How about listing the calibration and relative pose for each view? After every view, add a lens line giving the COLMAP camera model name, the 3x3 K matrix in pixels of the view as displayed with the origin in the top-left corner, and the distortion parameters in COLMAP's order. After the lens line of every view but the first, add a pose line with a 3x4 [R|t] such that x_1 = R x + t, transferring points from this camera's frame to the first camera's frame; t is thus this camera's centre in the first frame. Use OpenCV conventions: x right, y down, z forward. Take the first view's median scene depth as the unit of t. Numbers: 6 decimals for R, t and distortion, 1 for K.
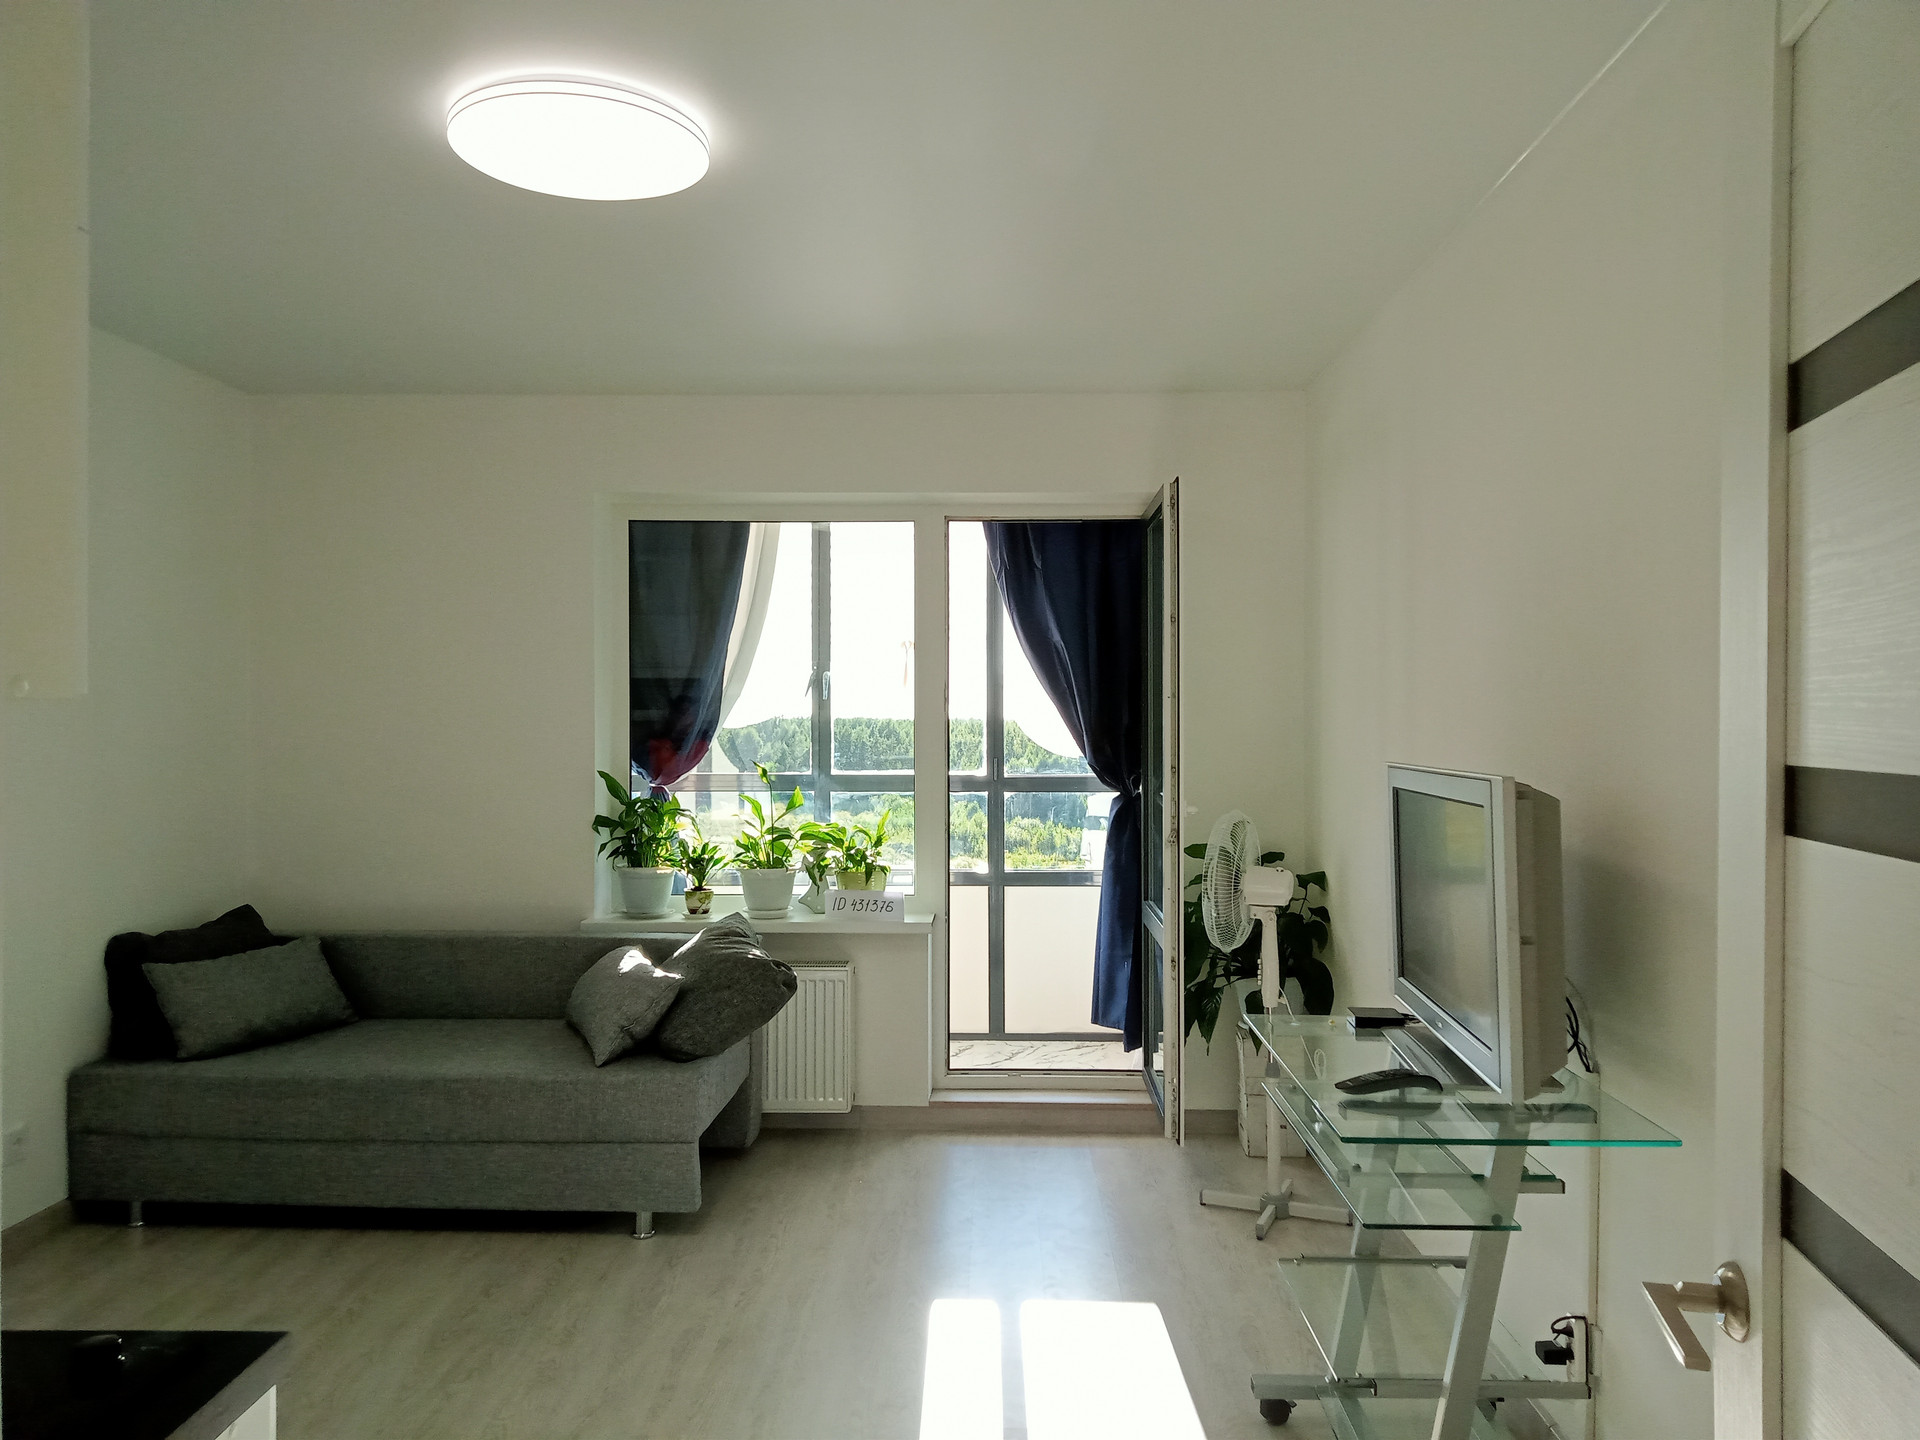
lens RADIAL K [[1564.3, 0, 915.6], [0, 1564.3, 691.5], [0, 0, 1]] dist [0.094255, 0.004750]
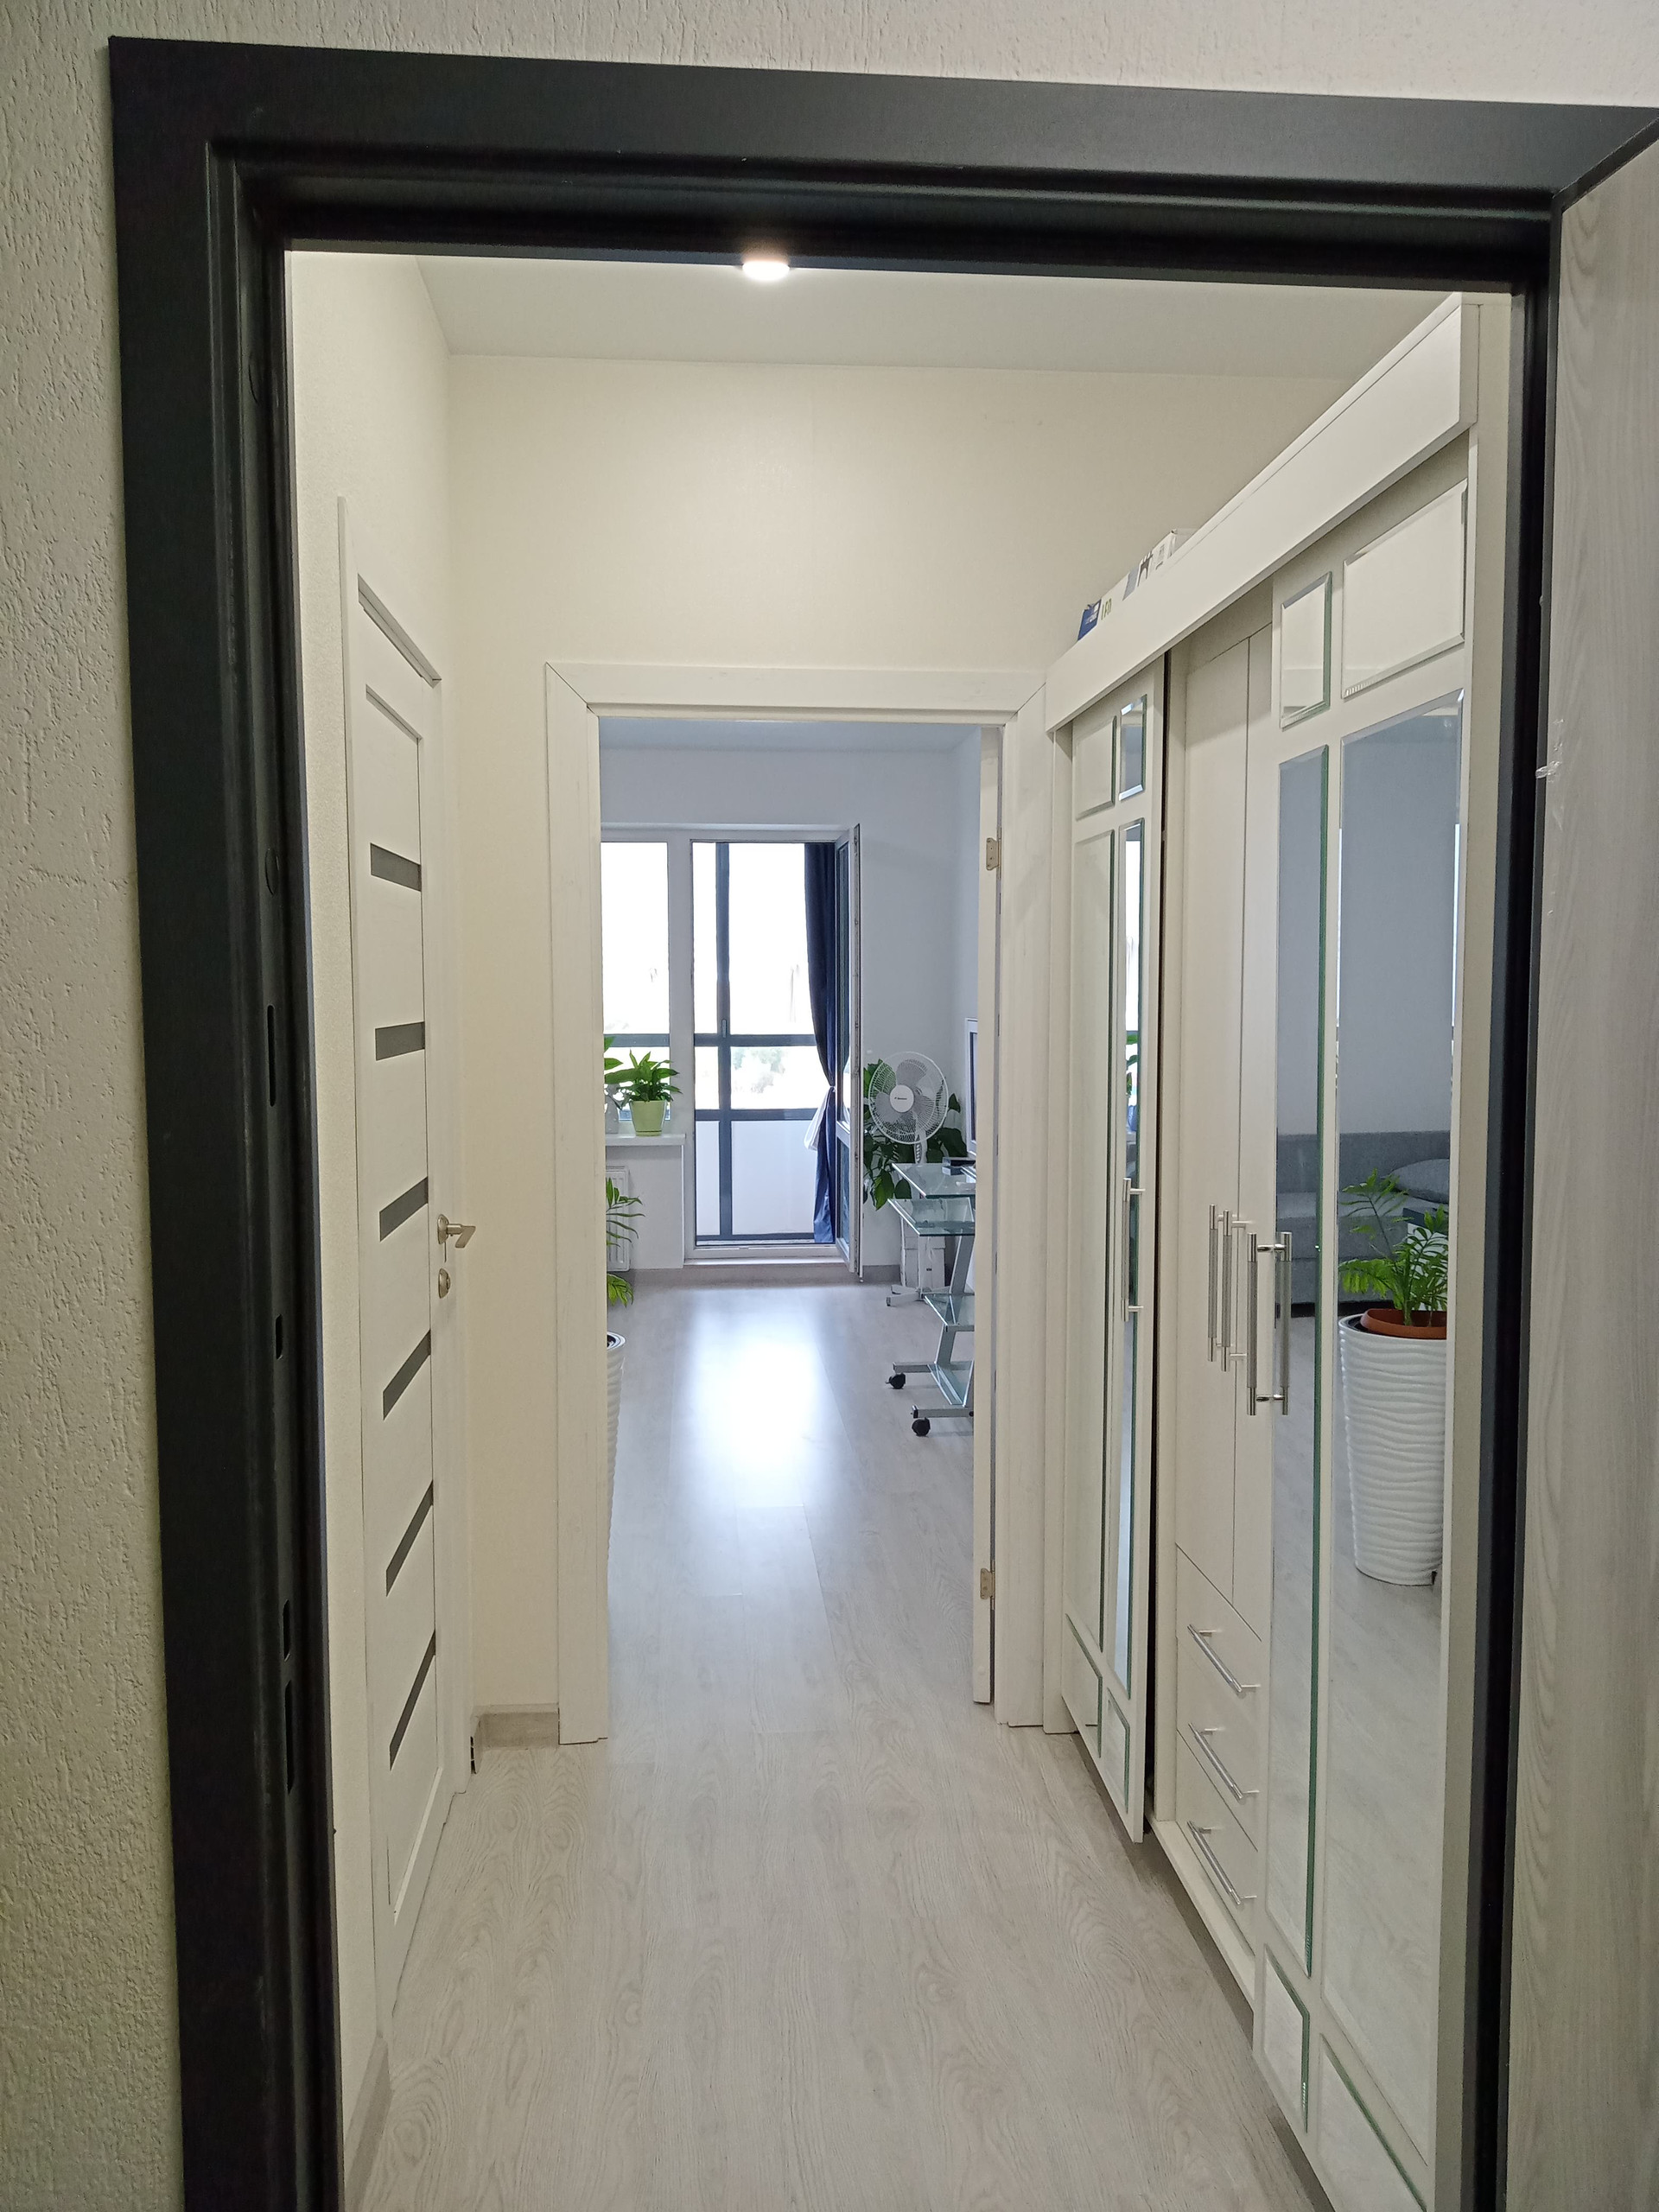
lens RADIAL K [[1802.2, 0, 827.6], [0, 1802.2, 1109.1], [0, 0, 1]] dist [0.094255, 0.004750]
pose [[0.992529, -0.011867, 0.121427, -0.055783], [0.000602, 0.995723, 0.092388, -0.024665], [-0.122004, -0.091624, 0.988291, -0.573766]]
